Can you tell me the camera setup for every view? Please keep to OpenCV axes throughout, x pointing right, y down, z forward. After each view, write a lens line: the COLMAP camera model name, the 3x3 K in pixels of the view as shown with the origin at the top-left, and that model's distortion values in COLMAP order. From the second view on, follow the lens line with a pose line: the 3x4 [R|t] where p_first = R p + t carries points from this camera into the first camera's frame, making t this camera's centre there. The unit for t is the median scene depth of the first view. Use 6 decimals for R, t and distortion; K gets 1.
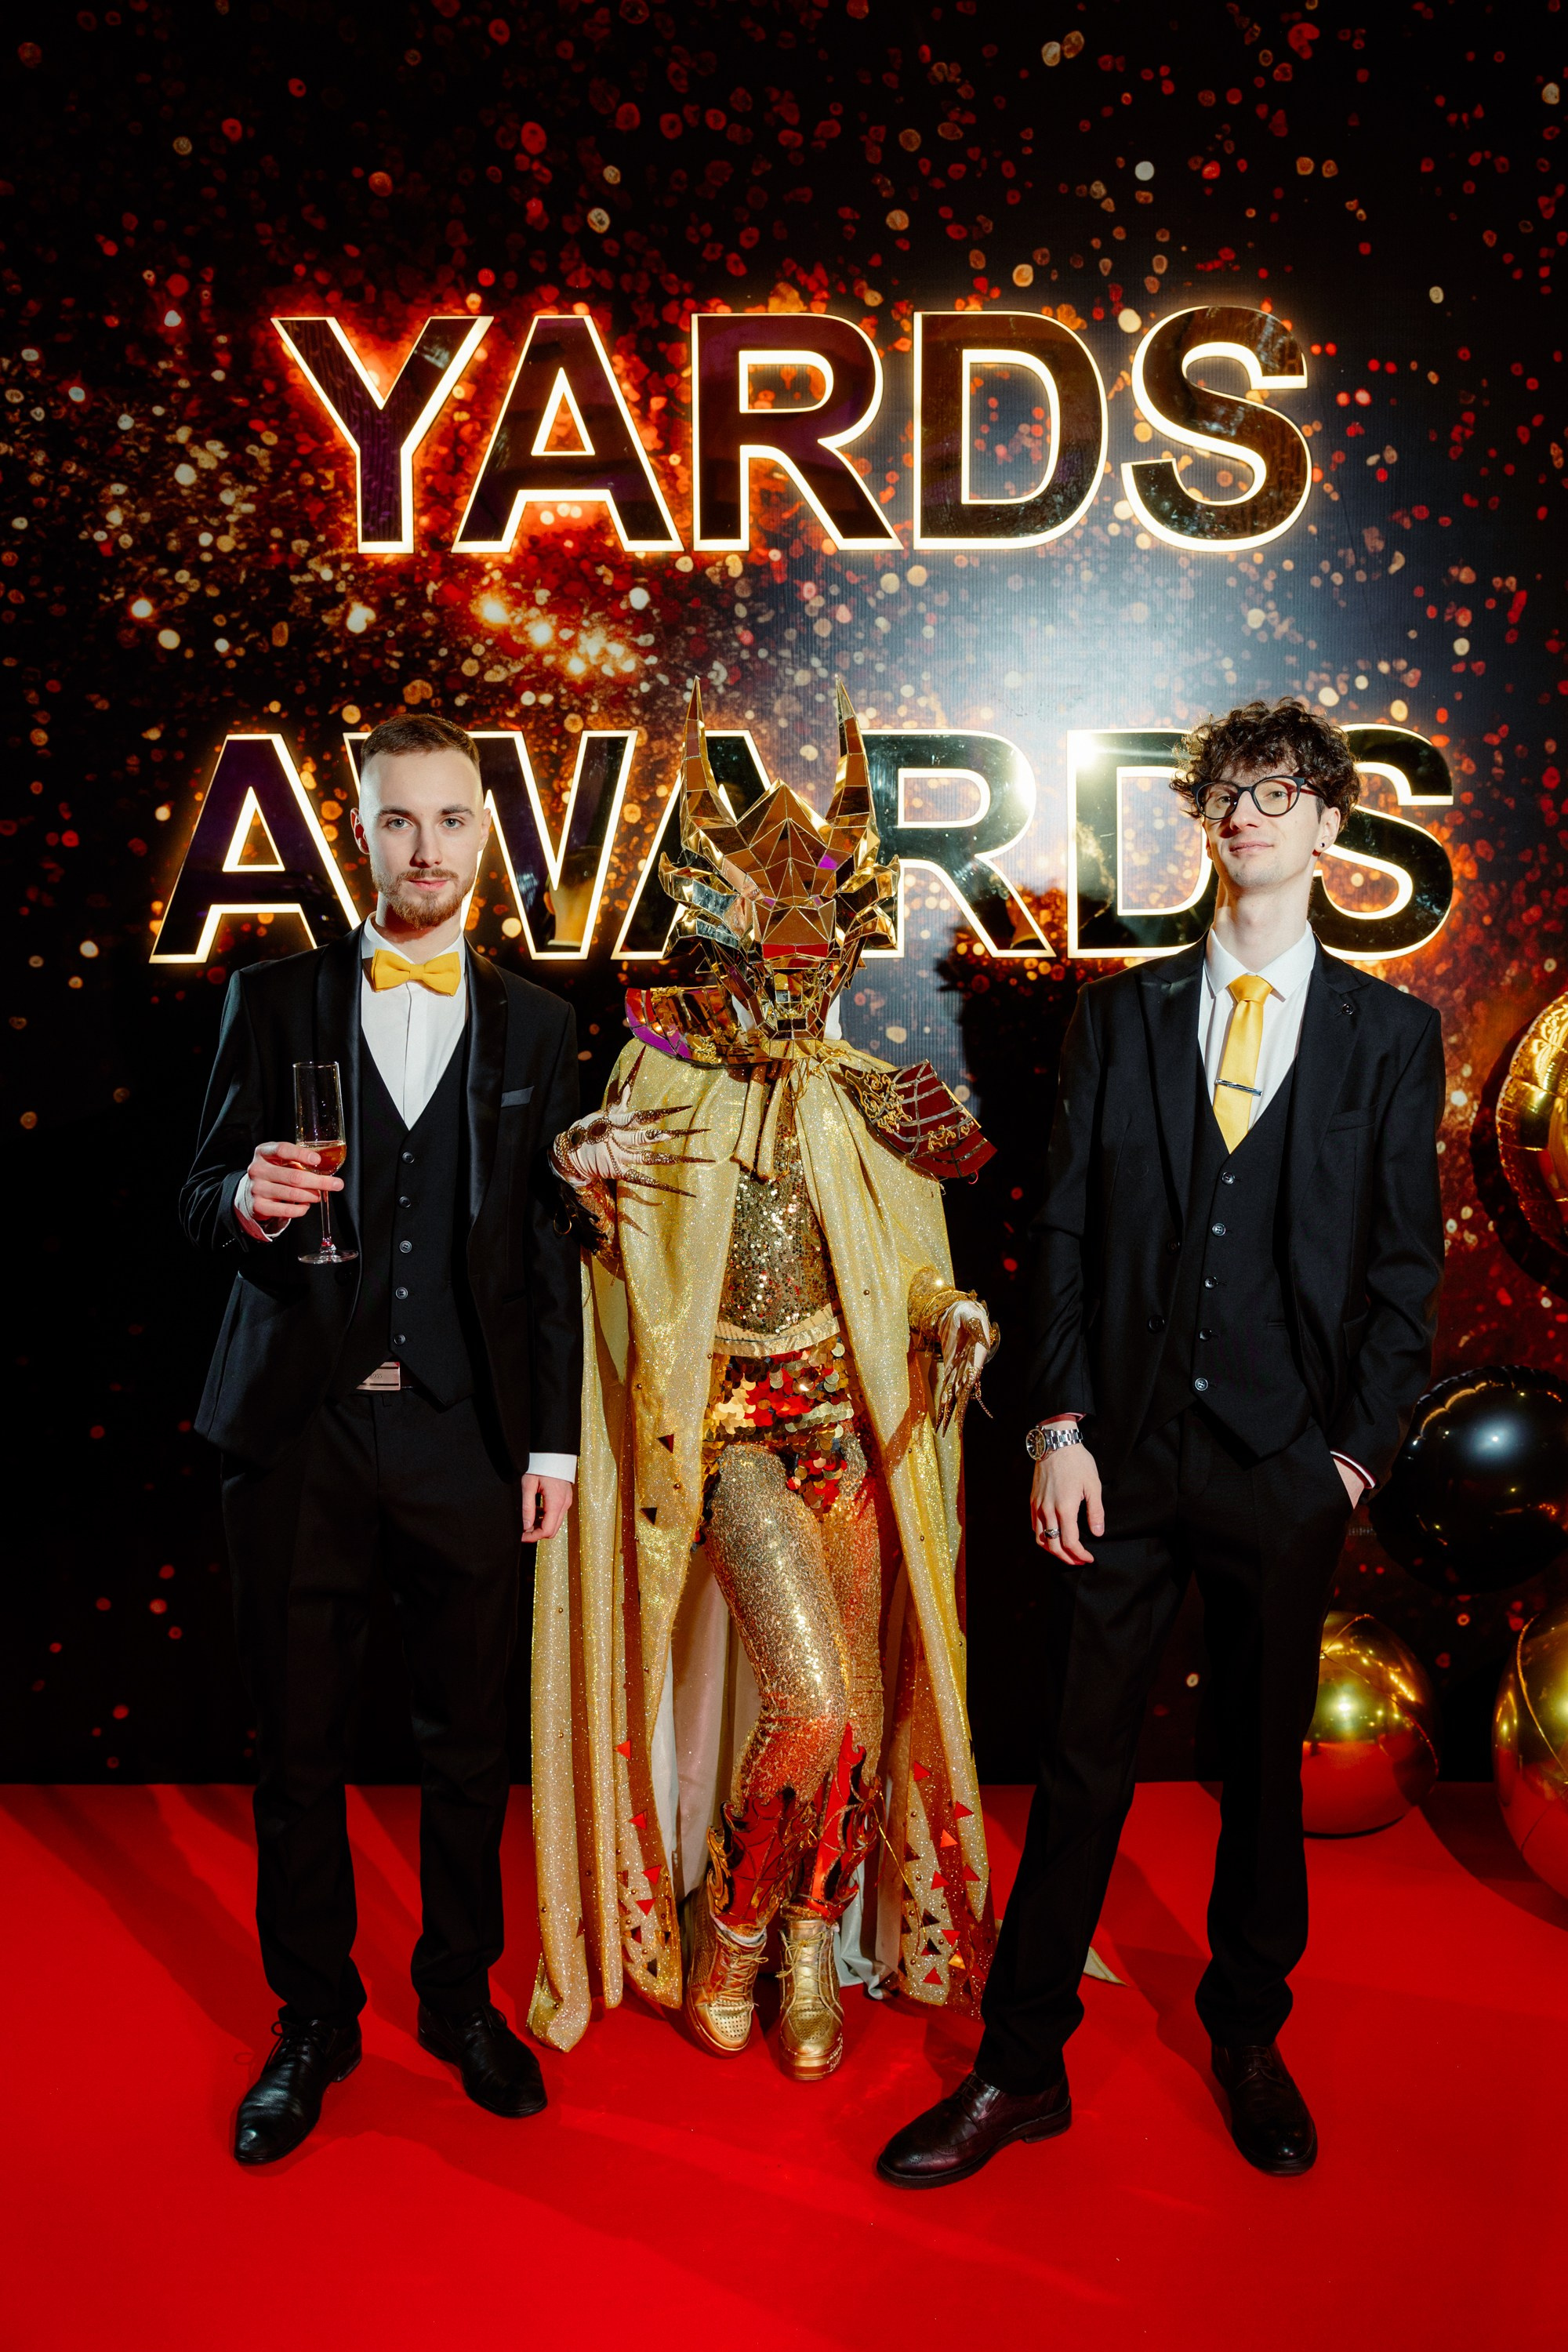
lens RADIAL K [[1907.0, 0, 799.4], [0, 1907.0, 1181.4], [0, 0, 1]] dist [-0.011690, 0.020575]
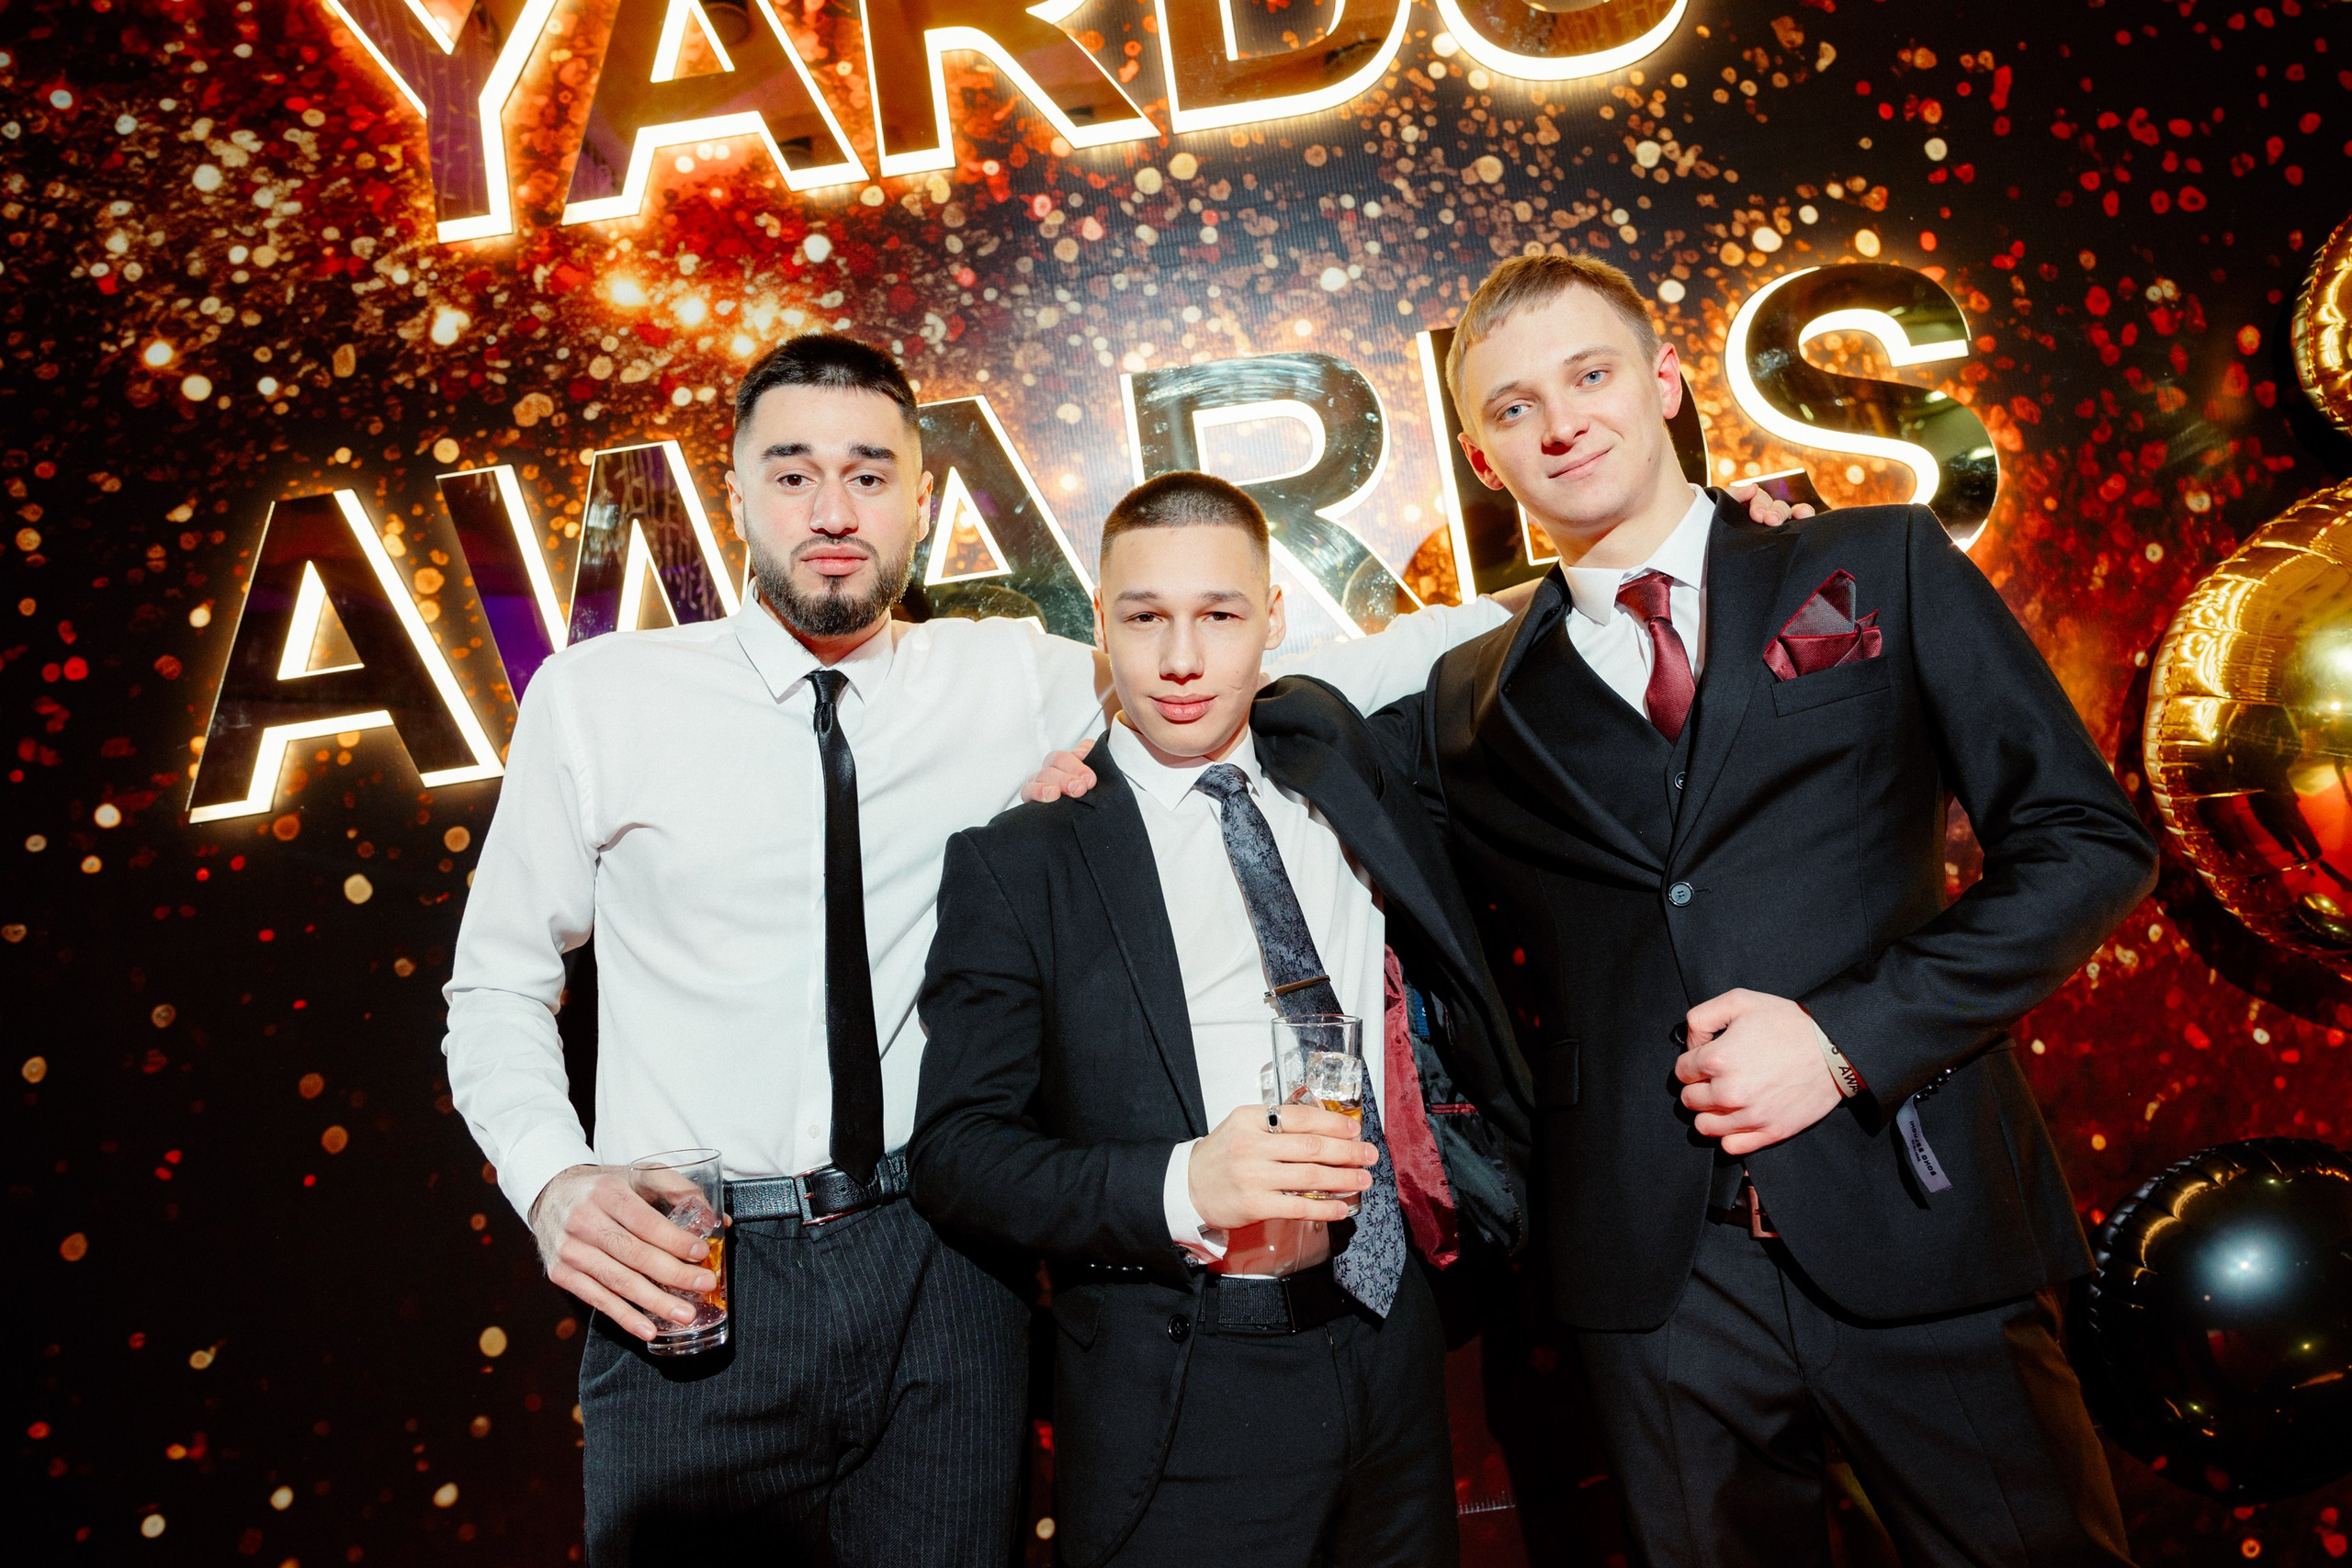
lens RADIAL K [[1628.9, 0, 1189.0], [0, 1628.9, 766.0], [0, 0, 1]] dist [0.003279, -0.001966]
pose [[0.990454, -0.137103, -0.014276, 0.040812], [0.132030, 0.973334, -0.187590, 0.028878], [0.039614, 0.183914, 0.982144, 0.418407]]
